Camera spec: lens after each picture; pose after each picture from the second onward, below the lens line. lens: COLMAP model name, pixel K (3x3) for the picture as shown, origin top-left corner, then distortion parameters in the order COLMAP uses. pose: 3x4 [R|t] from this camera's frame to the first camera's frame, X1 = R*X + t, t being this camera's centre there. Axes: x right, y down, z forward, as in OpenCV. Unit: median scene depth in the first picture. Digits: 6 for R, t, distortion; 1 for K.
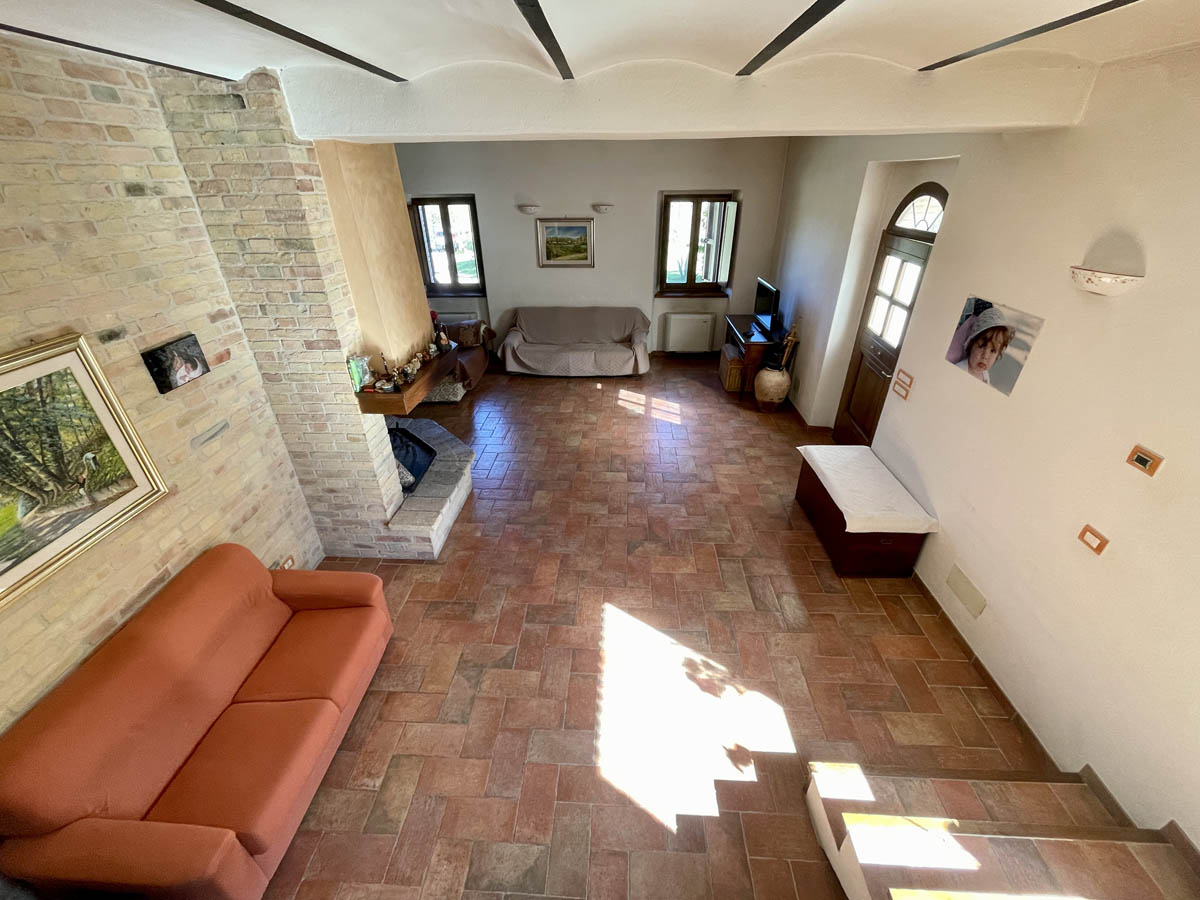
lens RADIAL K [[484.3, 0, 593.6], [0, 484.3, 446.4], [0, 0, 1]] dist [-0.003335, 0.000290]
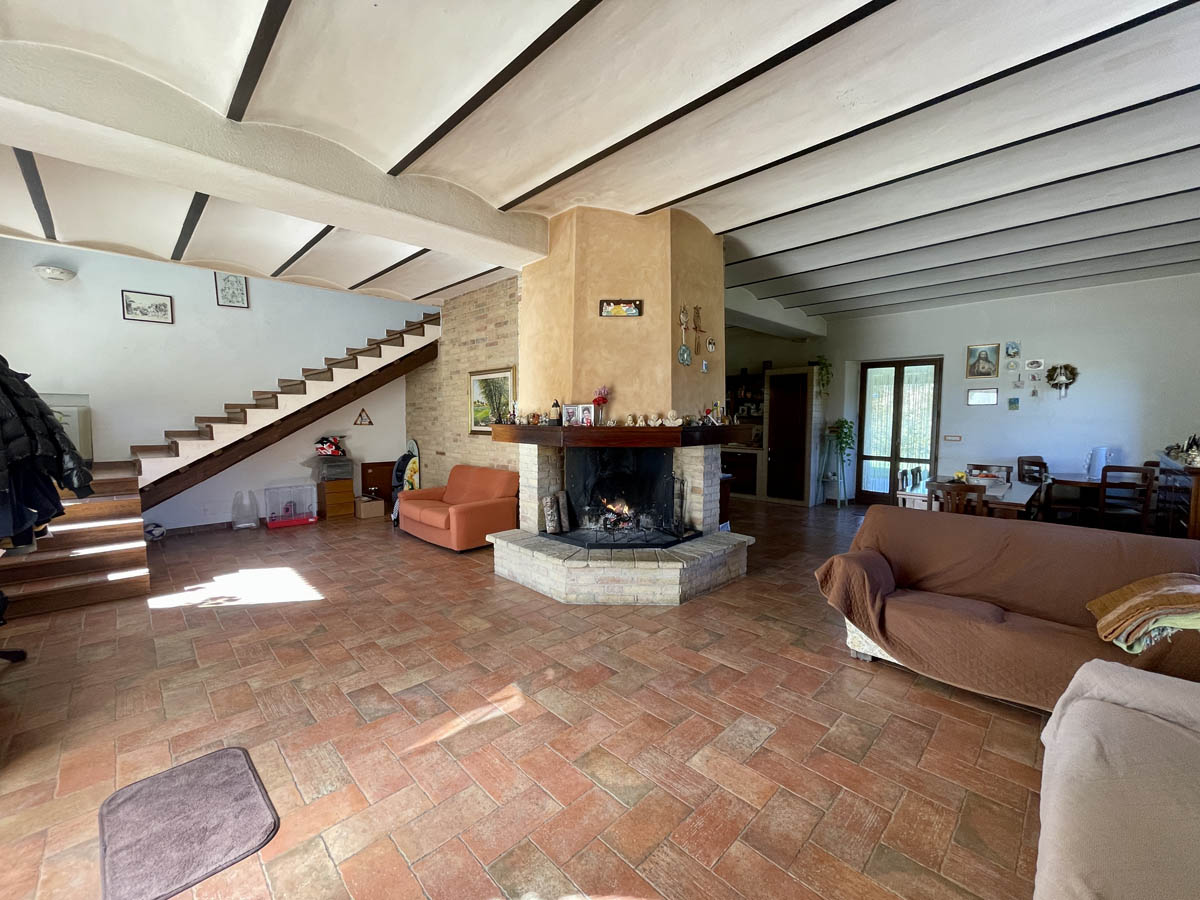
lens RADIAL K [[484.3, 0, 593.6], [0, 484.3, 446.4], [0, 0, 1]] dist [-0.003335, 0.000290]
pose [[-0.671629, 0.055625, -0.738796, 0.204764], [-0.358467, 0.848292, 0.389747, -0.319168], [0.648395, 0.526600, -0.549798, 0.895829]]
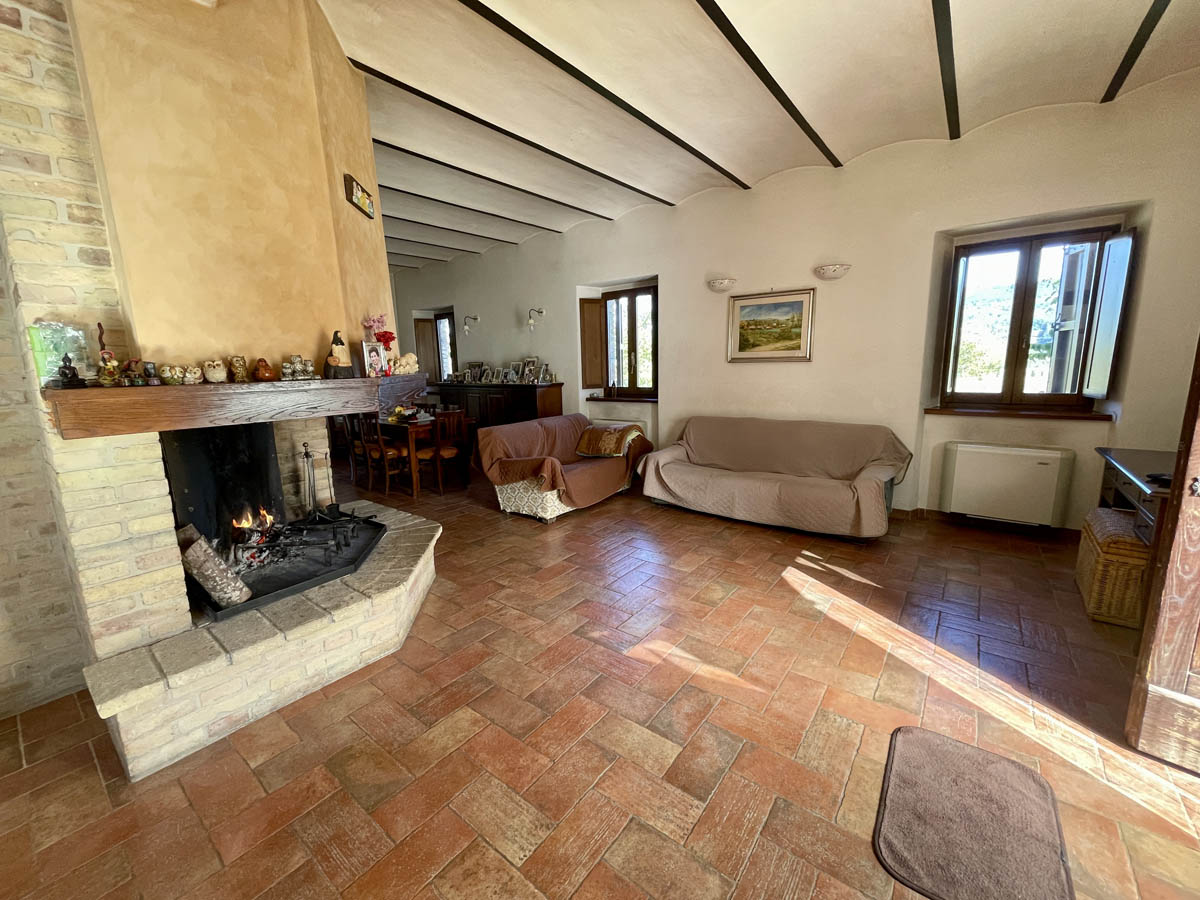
lens RADIAL K [[484.3, 0, 593.6], [0, 484.3, 446.4], [0, 0, 1]] dist [-0.003335, 0.000290]
pose [[0.819559, 0.091388, -0.565660, 0.141415], [-0.267700, 0.933905, -0.236976, -0.039440], [0.506616, 0.345643, 0.789855, 0.406223]]
